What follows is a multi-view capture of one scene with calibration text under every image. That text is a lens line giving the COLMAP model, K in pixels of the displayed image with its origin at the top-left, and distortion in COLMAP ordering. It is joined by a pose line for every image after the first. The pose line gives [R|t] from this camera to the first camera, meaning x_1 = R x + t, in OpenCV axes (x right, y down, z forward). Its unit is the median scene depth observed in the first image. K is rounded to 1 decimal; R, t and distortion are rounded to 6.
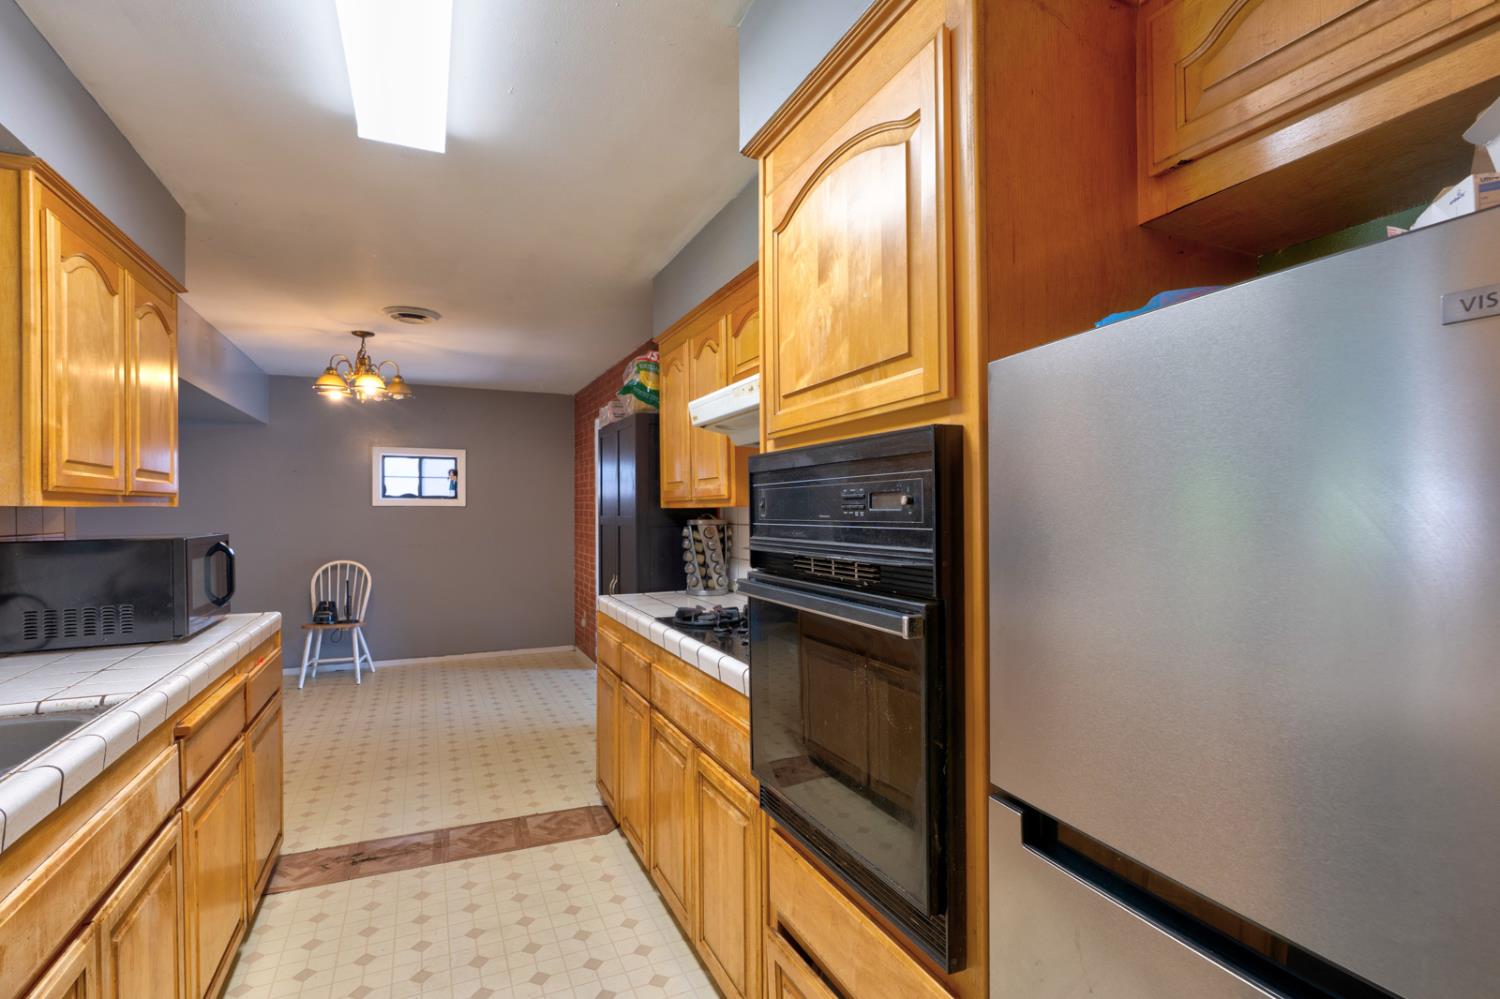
lens RADIAL K [[691.4, 0, 753.9], [0, 691.4, 516.6], [0, 0, 1]] dist [-0.009172, 0.004109]
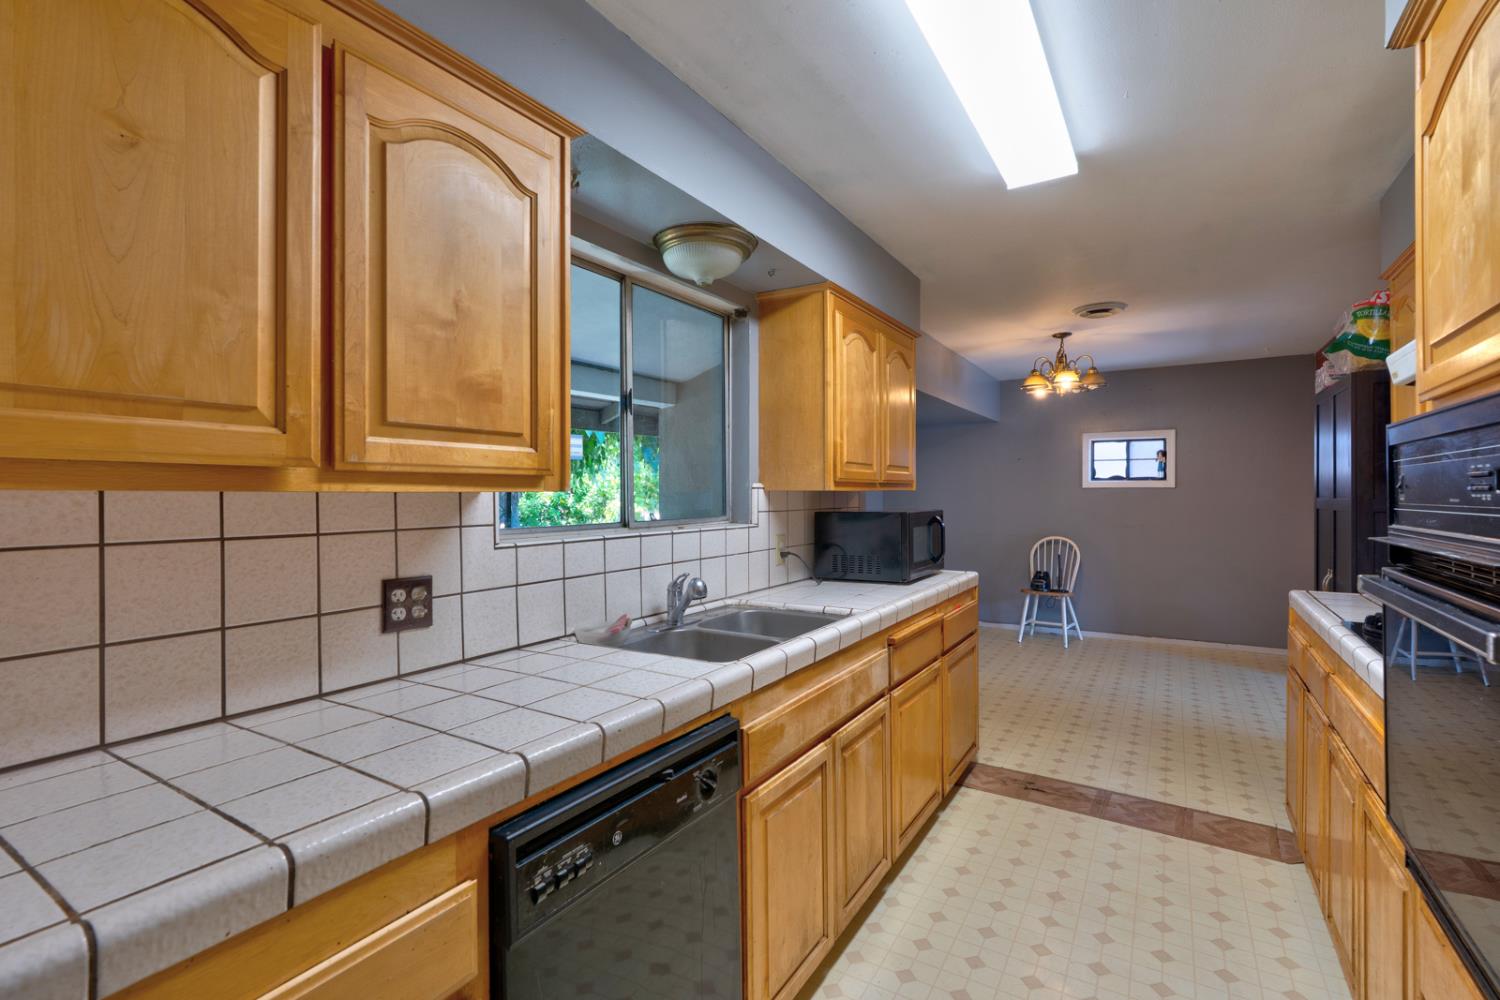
lens RADIAL K [[691.4, 0, 769.9], [0, 691.4, 503.5], [0, 0, 1]] dist [-0.009172, 0.004109]
pose [[0.554578, 0.011459, -0.832053, 0.109133], [-0.004586, 0.999932, 0.010714, -0.000480], [0.832119, -0.002126, 0.554593, -0.019945]]
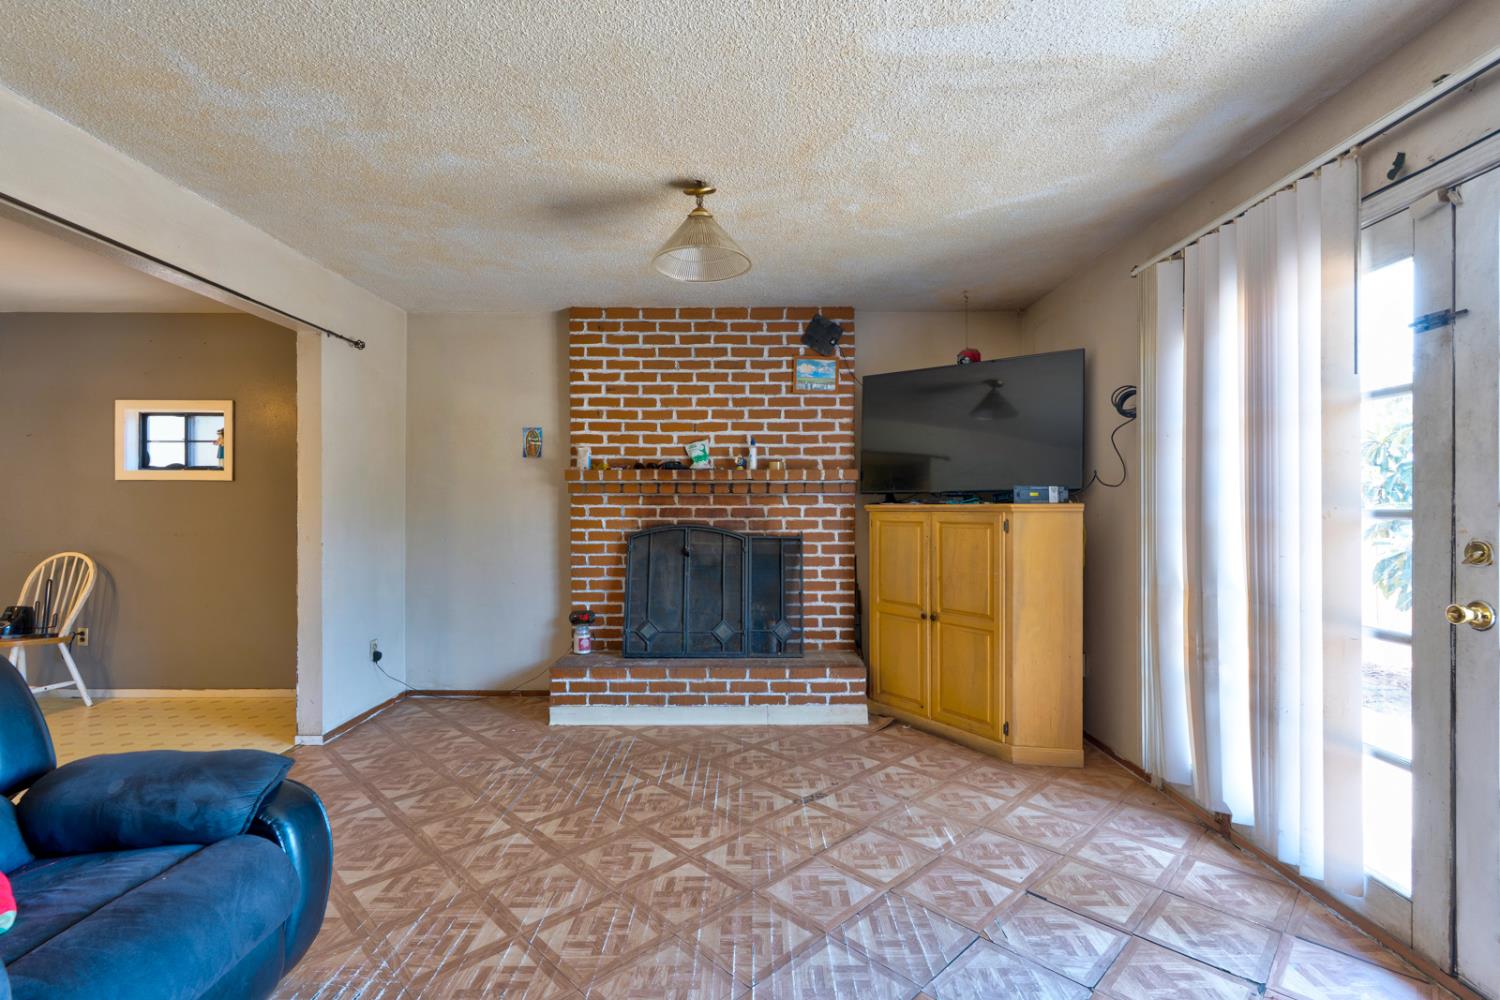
lens RADIAL K [[691.4, 0, 751.7], [0, 691.4, 510.3], [0, 0, 1]] dist [-0.009172, 0.004109]
pose [[0.905402, 0.008044, -0.424478, 0.529891], [-0.005724, 0.999961, 0.006739, 0.011241], [0.424516, -0.003672, 0.905413, 0.848424]]
